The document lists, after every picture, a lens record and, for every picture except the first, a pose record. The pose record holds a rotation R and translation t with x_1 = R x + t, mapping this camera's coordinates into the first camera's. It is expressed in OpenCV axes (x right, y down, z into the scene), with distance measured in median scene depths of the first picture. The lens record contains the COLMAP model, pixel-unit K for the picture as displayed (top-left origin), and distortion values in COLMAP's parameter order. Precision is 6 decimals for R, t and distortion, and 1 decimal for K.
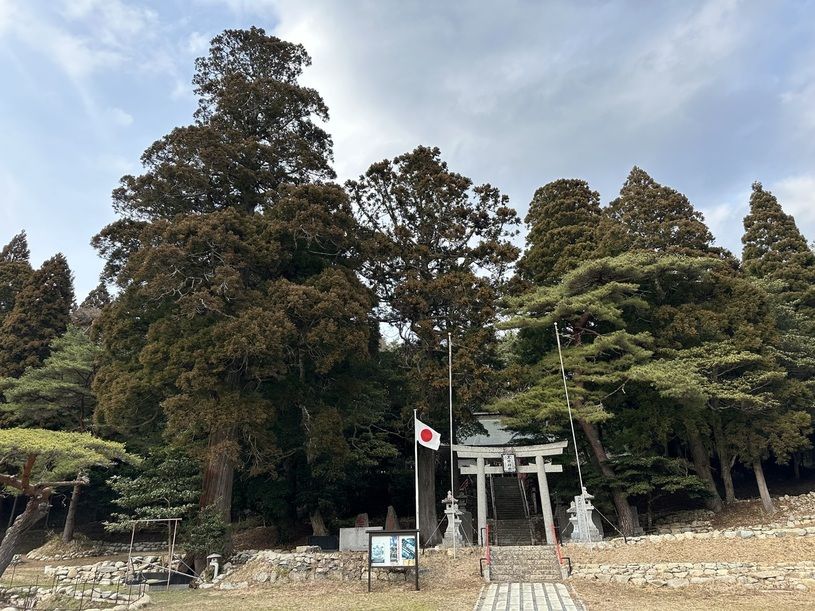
lens RADIAL K [[604.8, 0, 407.5], [0, 604.8, 305.5], [0, 0, 1]] dist [0.169770, -0.296841]
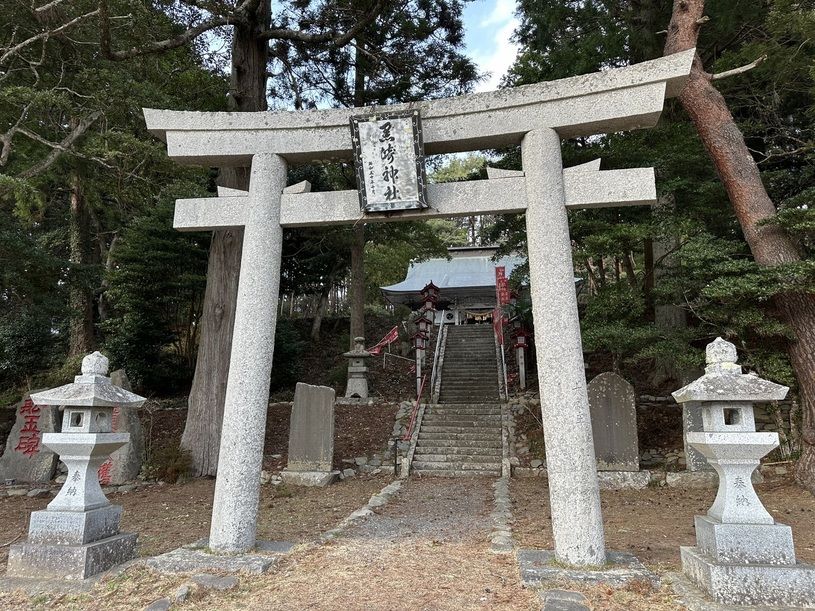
lens RADIAL K [[604.8, 0, 407.5], [0, 604.8, 305.5], [0, 0, 1]] dist [0.169770, -0.296841]
pose [[0.999906, 0.013421, -0.002685, 0.172745], [-0.012632, 0.980416, 0.196530, 0.262101], [0.005270, -0.196478, 0.980494, 0.793362]]
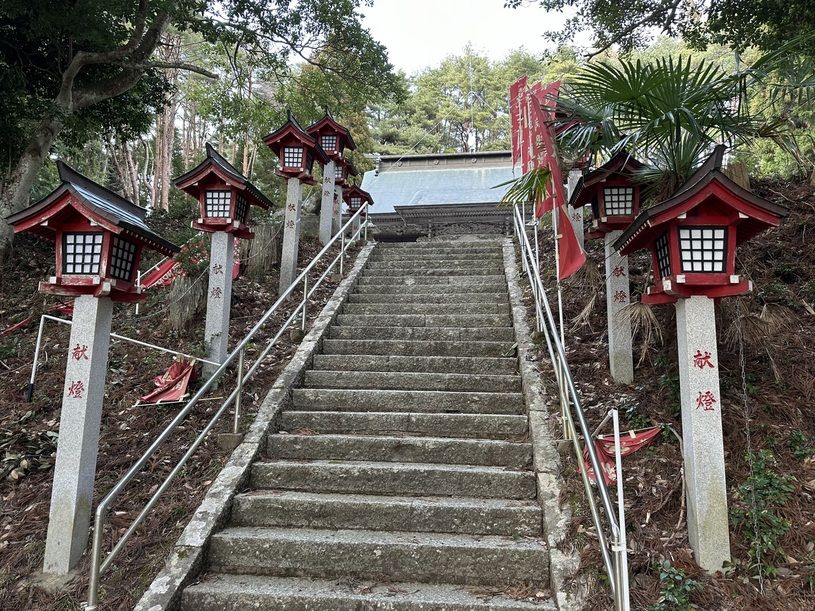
lens RADIAL K [[604.8, 0, 407.5], [0, 604.8, 305.5], [0, 0, 1]] dist [0.169770, -0.296841]
pose [[0.999557, 0.028251, 0.009312, 0.243670], [-0.029699, 0.965357, 0.259236, 0.409886], [-0.001666, -0.259398, 0.965769, 1.328520]]
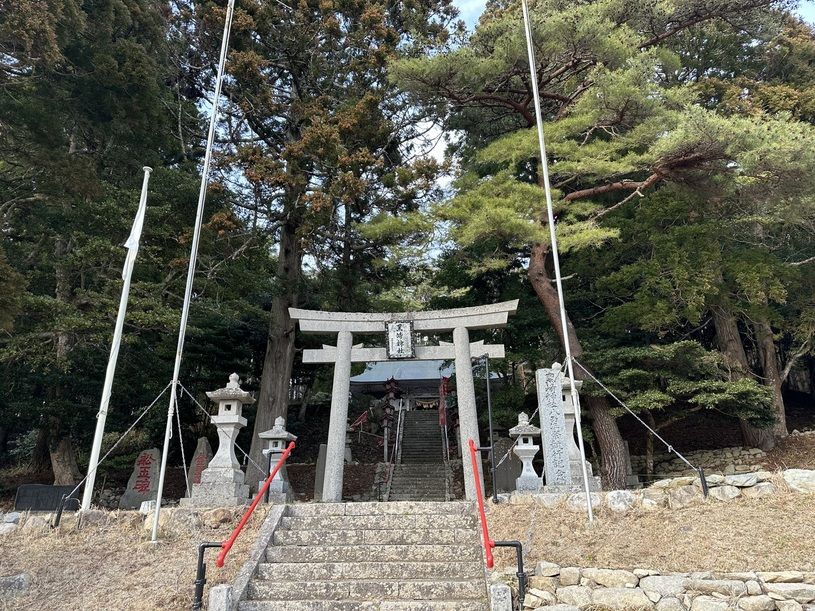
lens RADIAL K [[604.8, 0, 407.5], [0, 604.8, 305.5], [0, 0, 1]] dist [0.169770, -0.296841]
pose [[0.995641, 0.037894, 0.085227, 0.129490], [-0.042416, 0.997752, 0.051886, 0.203792], [-0.083070, -0.055275, 0.995010, 0.517492]]
